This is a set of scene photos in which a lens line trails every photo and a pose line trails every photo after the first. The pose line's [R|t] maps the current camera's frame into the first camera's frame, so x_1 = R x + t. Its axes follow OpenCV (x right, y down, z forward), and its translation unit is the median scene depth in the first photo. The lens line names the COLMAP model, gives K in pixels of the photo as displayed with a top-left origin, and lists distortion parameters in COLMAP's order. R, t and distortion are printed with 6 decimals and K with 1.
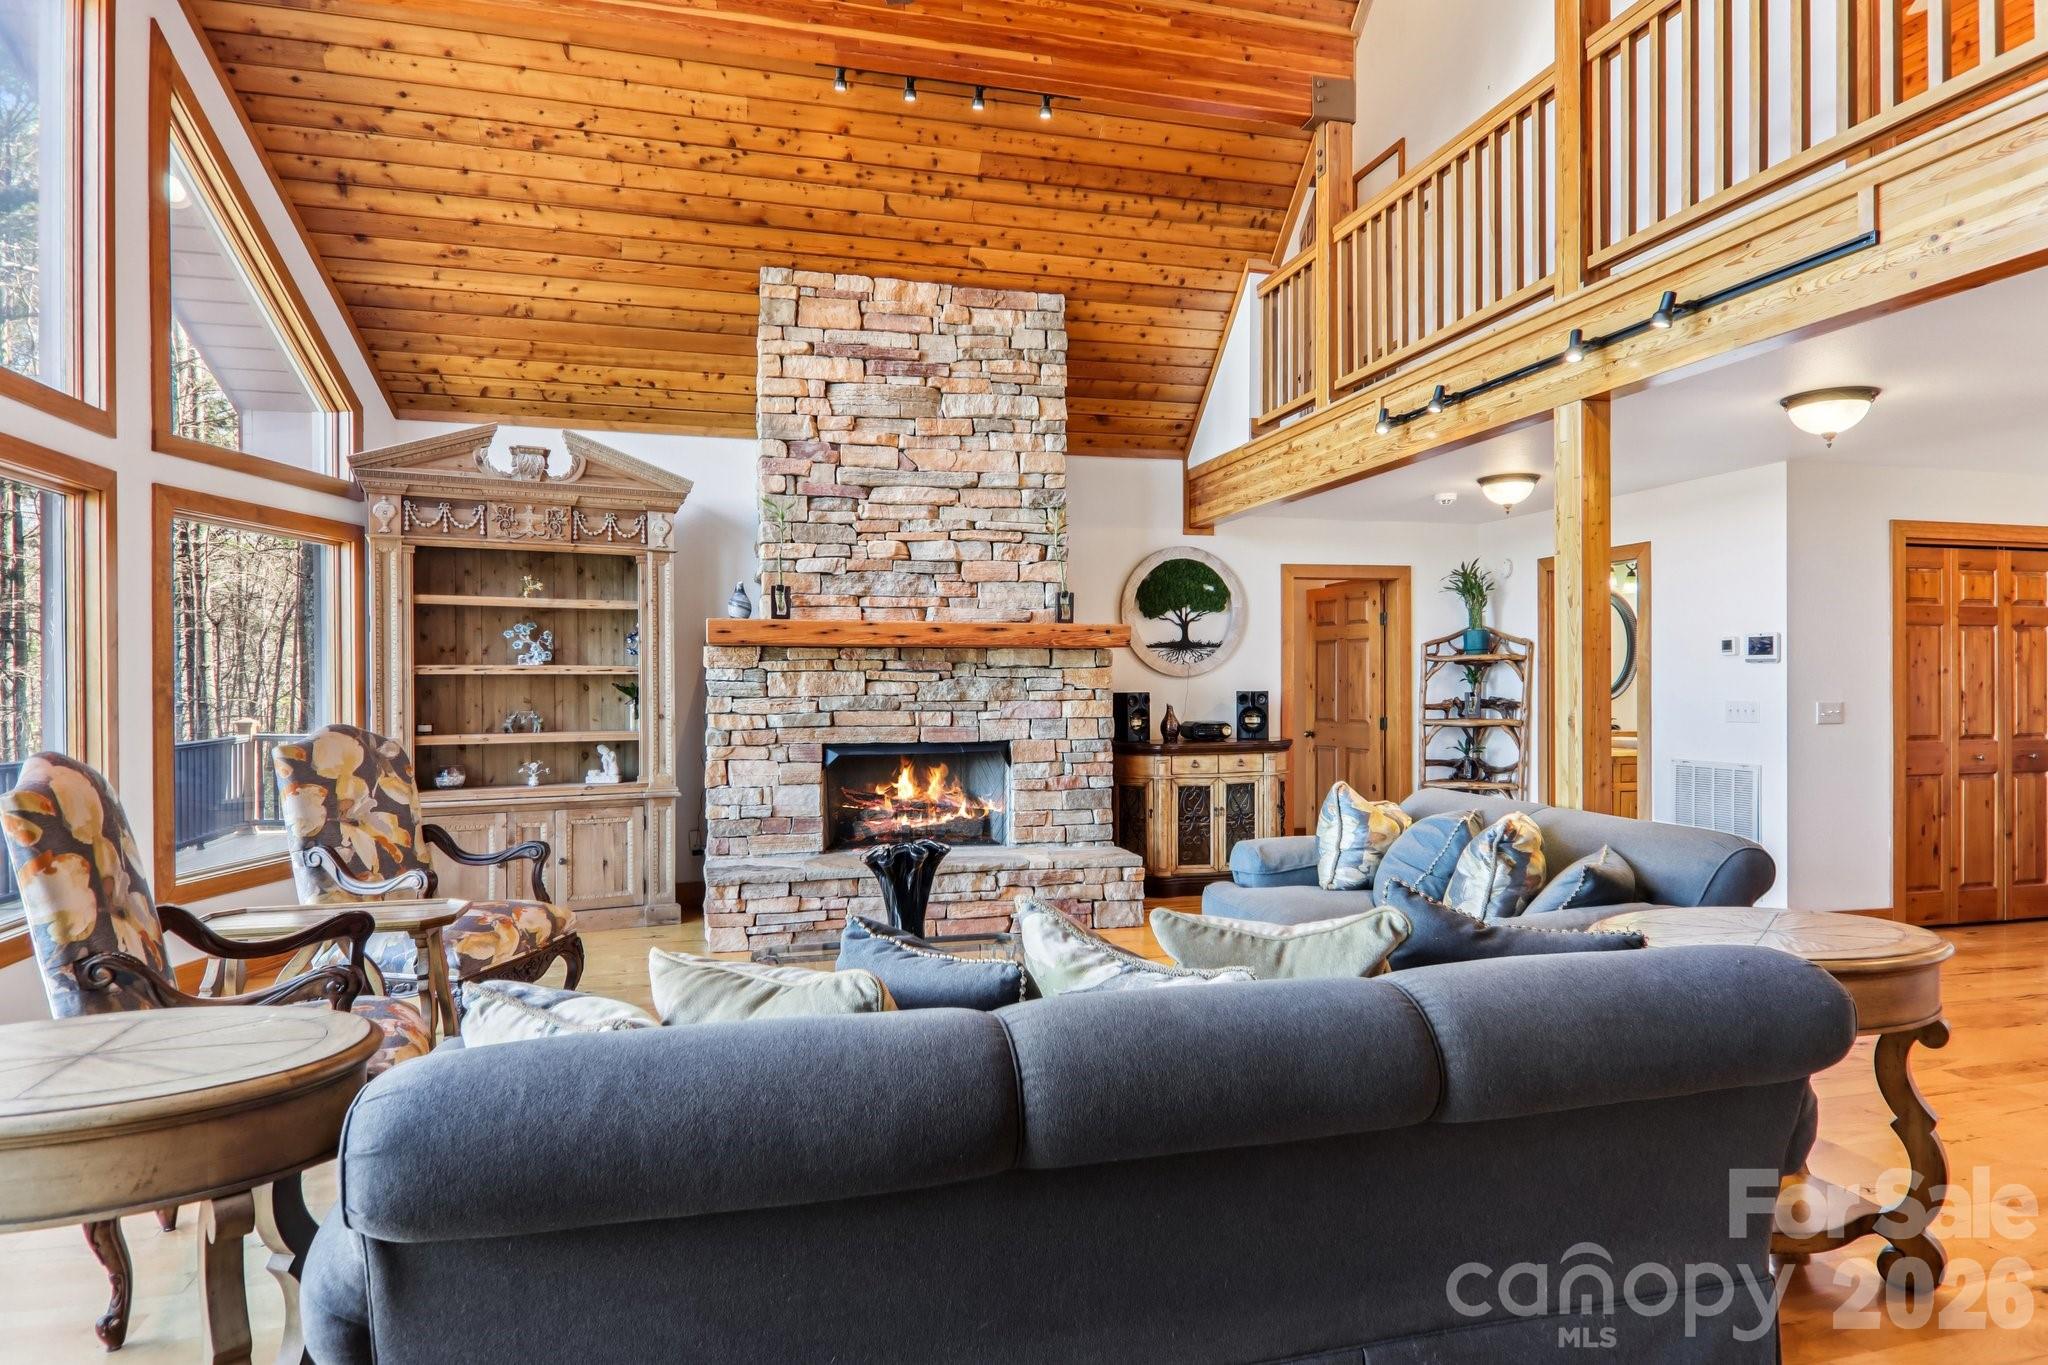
lens RADIAL K [[1169.5, 0, 1036.1], [0, 1169.5, 685.2], [0, 0, 1]] dist [0.025680, -0.019542]
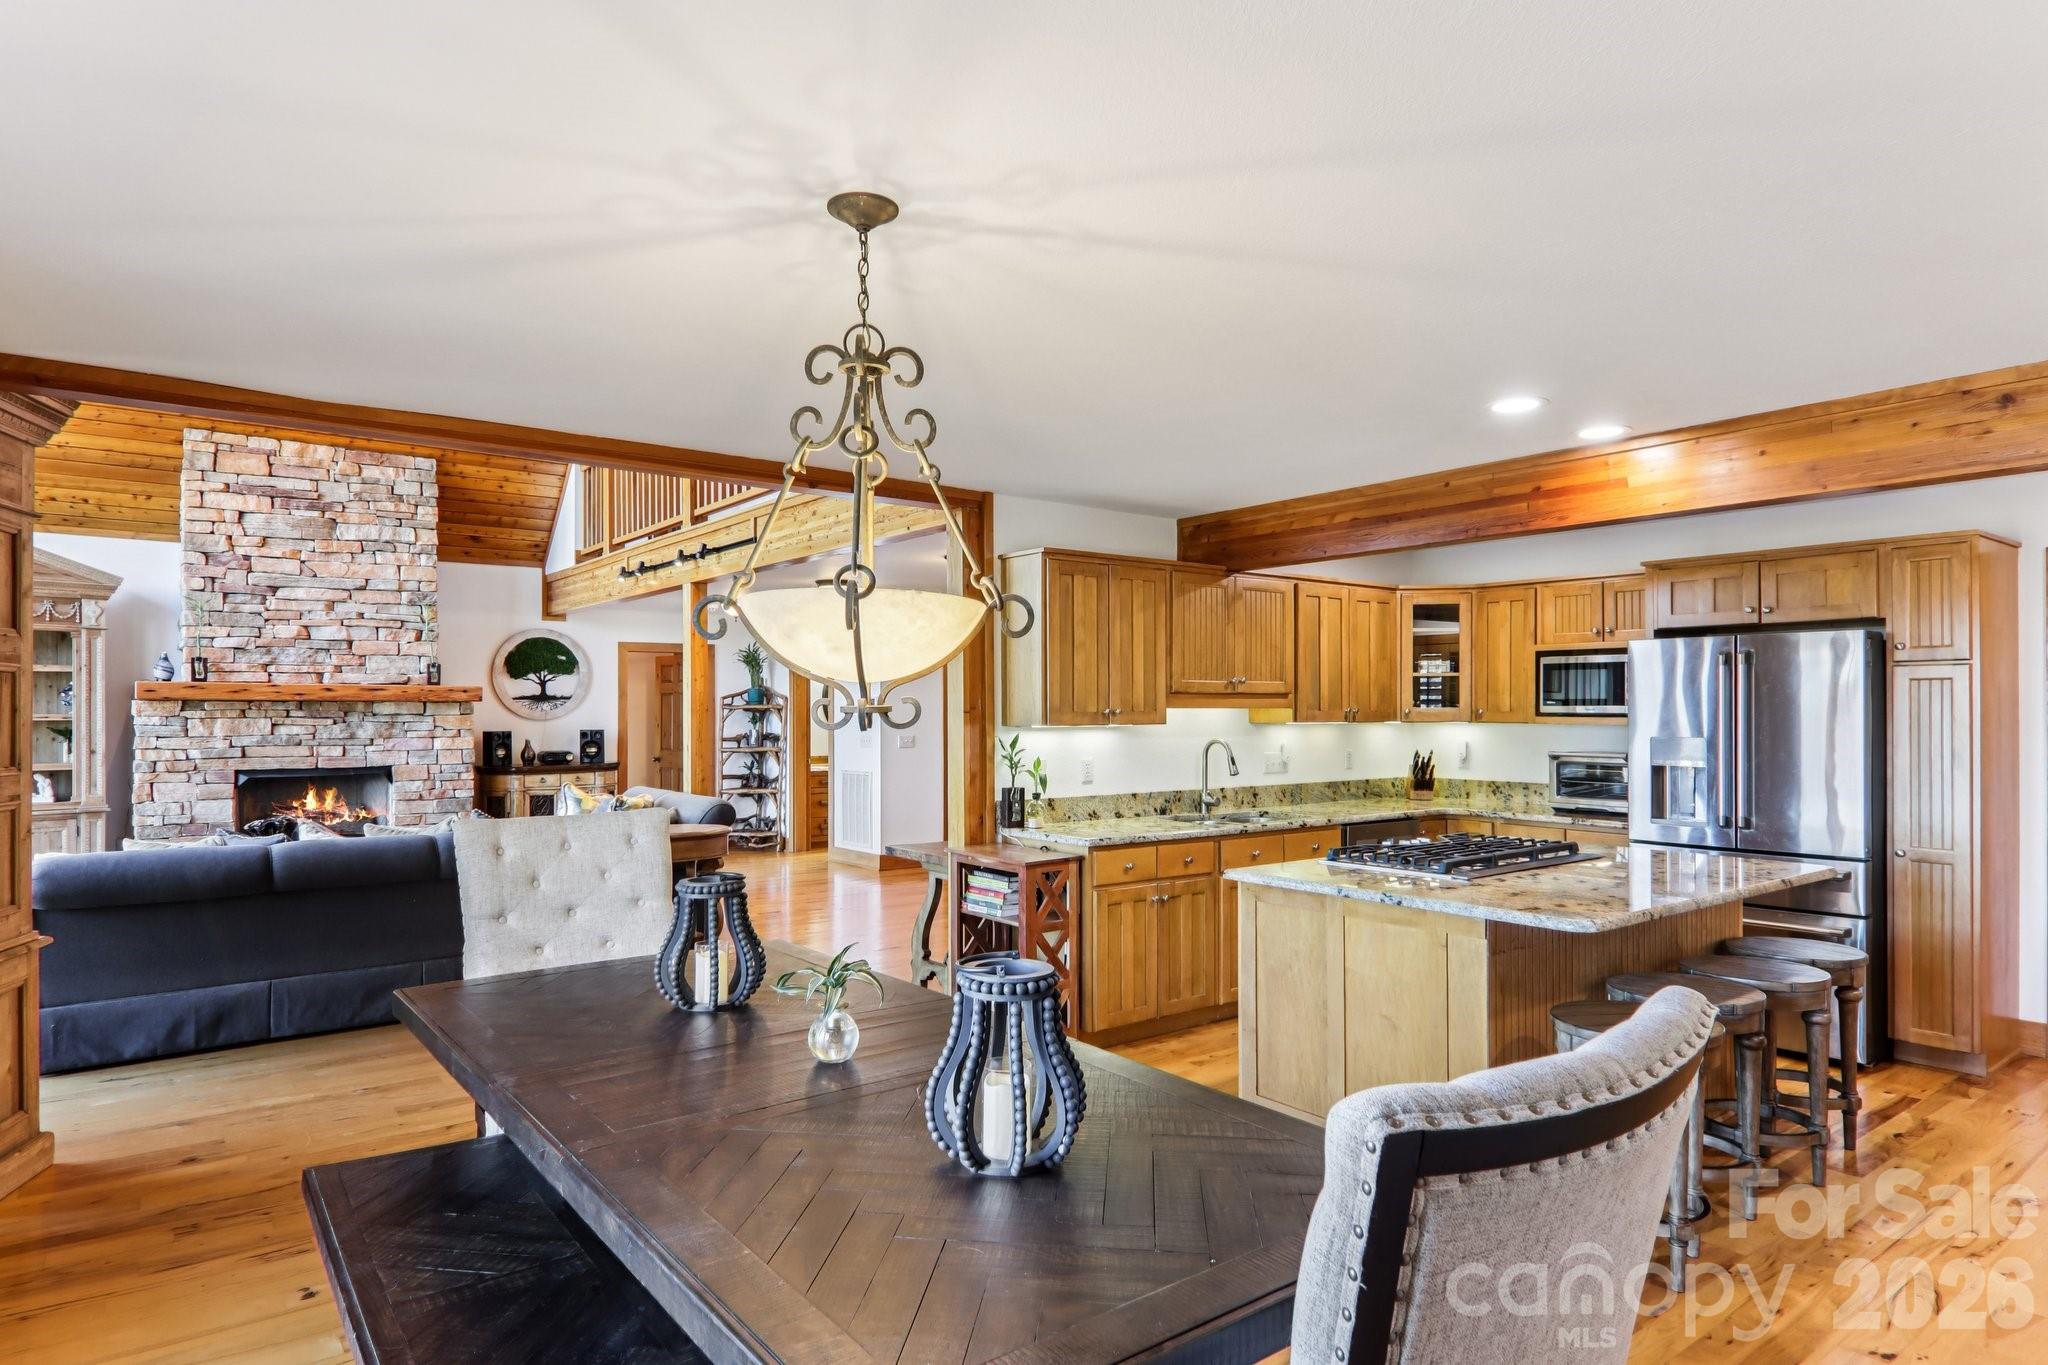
lens RADIAL K [[1169.5, 0, 1031.5], [0, 1169.5, 705.4], [0, 0, 1]] dist [0.025680, -0.019542]
pose [[0.925503, 0.004015, 0.378720, 0.163999], [-0.000648, 0.999959, -0.009019, -0.014829], [-0.378740, 0.008102, 0.925467, -0.660063]]
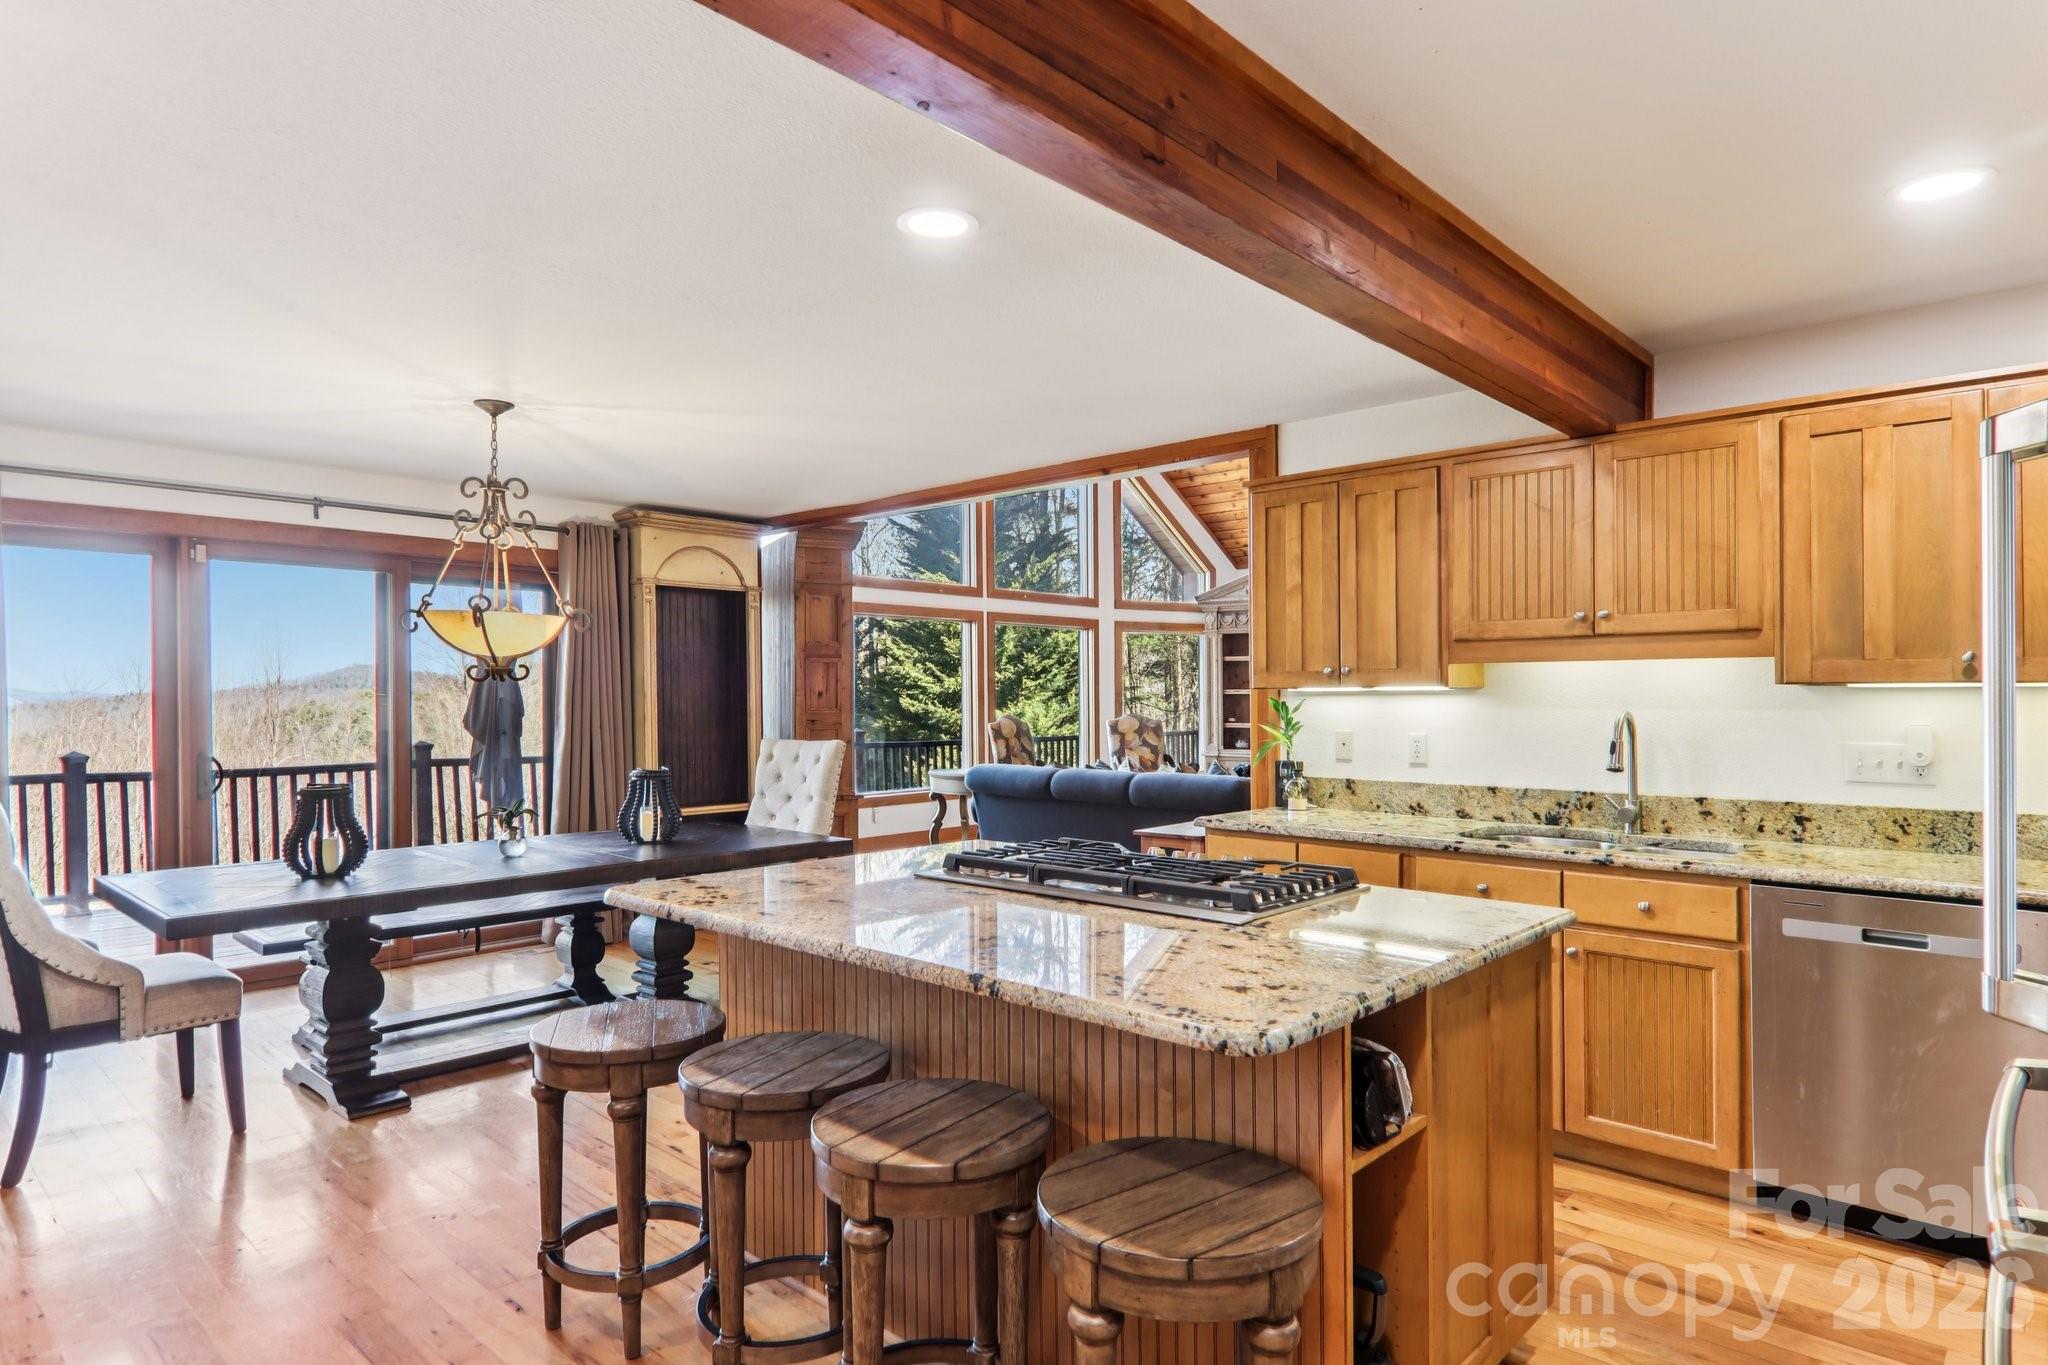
lens RADIAL K [[1169.5, 0, 981.9], [0, 1169.5, 694.5], [0, 0, 1]] dist [0.025680, -0.019542]
pose [[0.524040, 0.007310, -0.851662, 0.969564], [-0.012785, 0.999918, 0.000716, -0.004441], [0.851598, 0.010513, 0.524091, -0.446270]]
